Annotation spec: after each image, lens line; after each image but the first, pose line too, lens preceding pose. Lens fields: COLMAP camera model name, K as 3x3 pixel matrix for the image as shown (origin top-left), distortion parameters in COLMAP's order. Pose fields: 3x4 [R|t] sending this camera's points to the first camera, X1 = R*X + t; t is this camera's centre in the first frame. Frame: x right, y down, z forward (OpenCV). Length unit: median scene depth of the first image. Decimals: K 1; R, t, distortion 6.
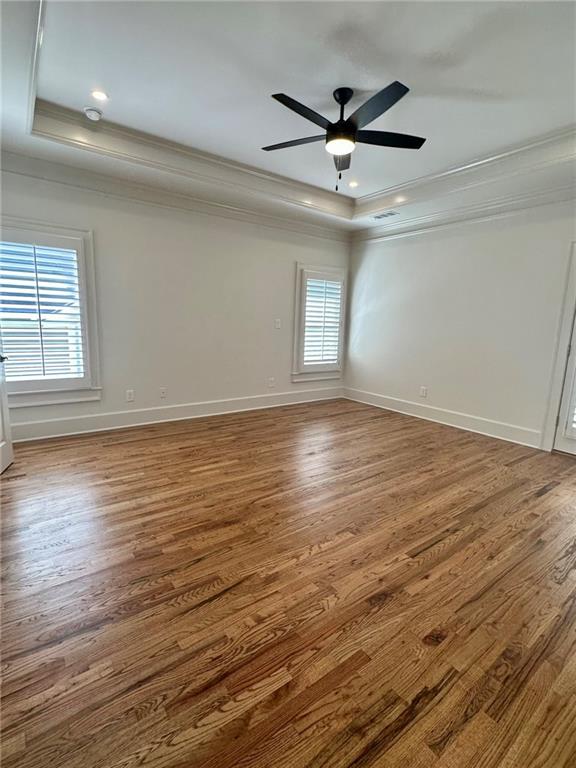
lens RADIAL K [[358.6, 0, 288.0], [0, 358.6, 384.0], [0, 0, 1]] dist [-0.002430, -0.000281]
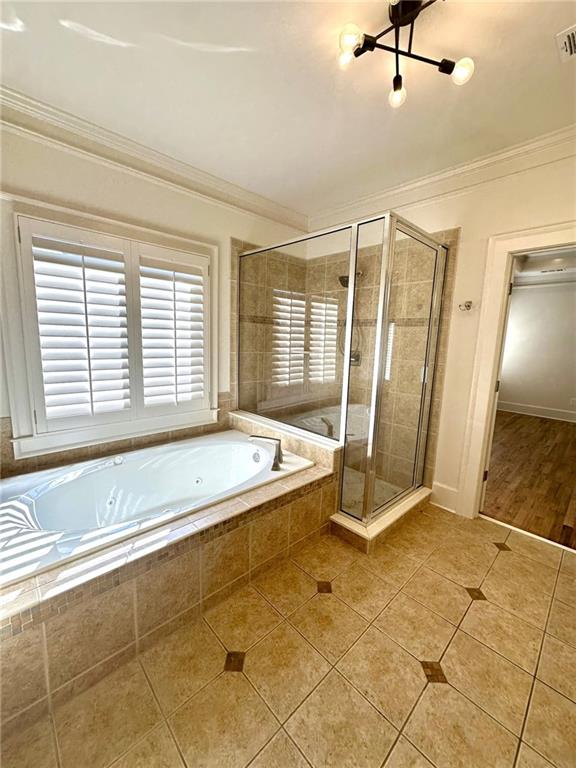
lens RADIAL K [[307.4, 0, 288.0], [0, 307.4, 384.0], [0, 0, 1]] dist [-0.000736, -0.000044]
pose [[0.995734, -0.015638, 0.090930, -1.785212], [0.017041, 0.999747, -0.014666, -0.104834], [-0.090678, 0.016153, 0.995749, -0.020907]]
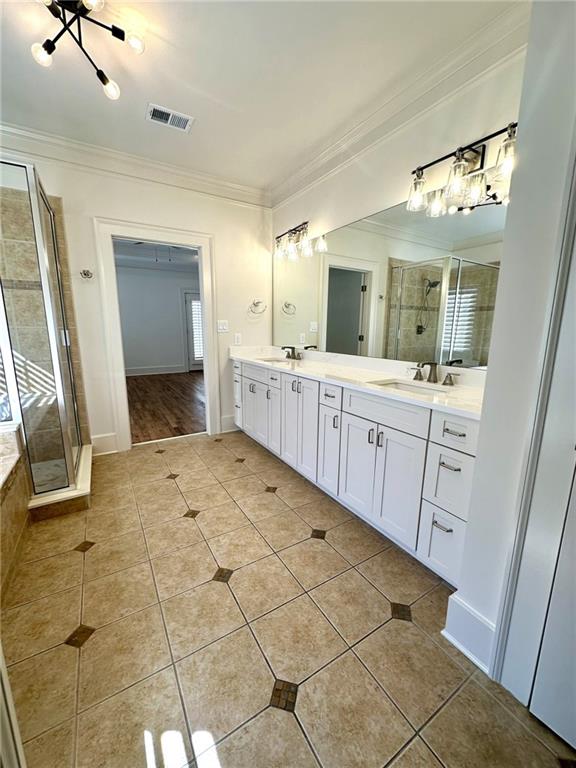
lens RADIAL K [[307.4, 0, 288.0], [0, 307.4, 384.0], [0, 0, 1]] dist [-0.000736, -0.000044]
pose [[0.116883, -0.216251, 0.969316, -2.248706], [0.164400, 0.966754, 0.195856, -0.067429], [-0.979444, 0.136463, 0.148549, 0.076112]]
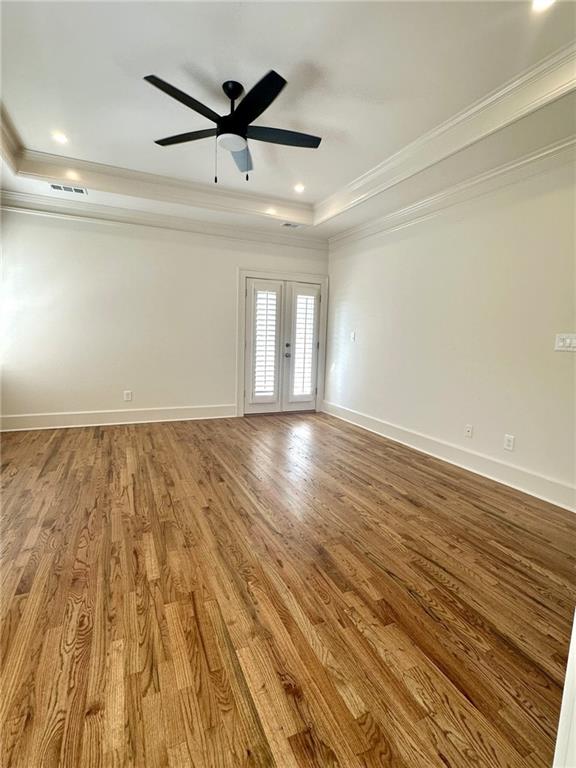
lens RADIAL K [[358.6, 0, 288.0], [0, 358.6, 384.0], [0, 0, 1]] dist [-0.002430, -0.000281]
pose [[0.227235, -0.153270, 0.961703, -1.024764], [0.145296, 0.981820, 0.122145, -0.151085], [-0.962940, 0.111976, 0.245373, 0.850347]]
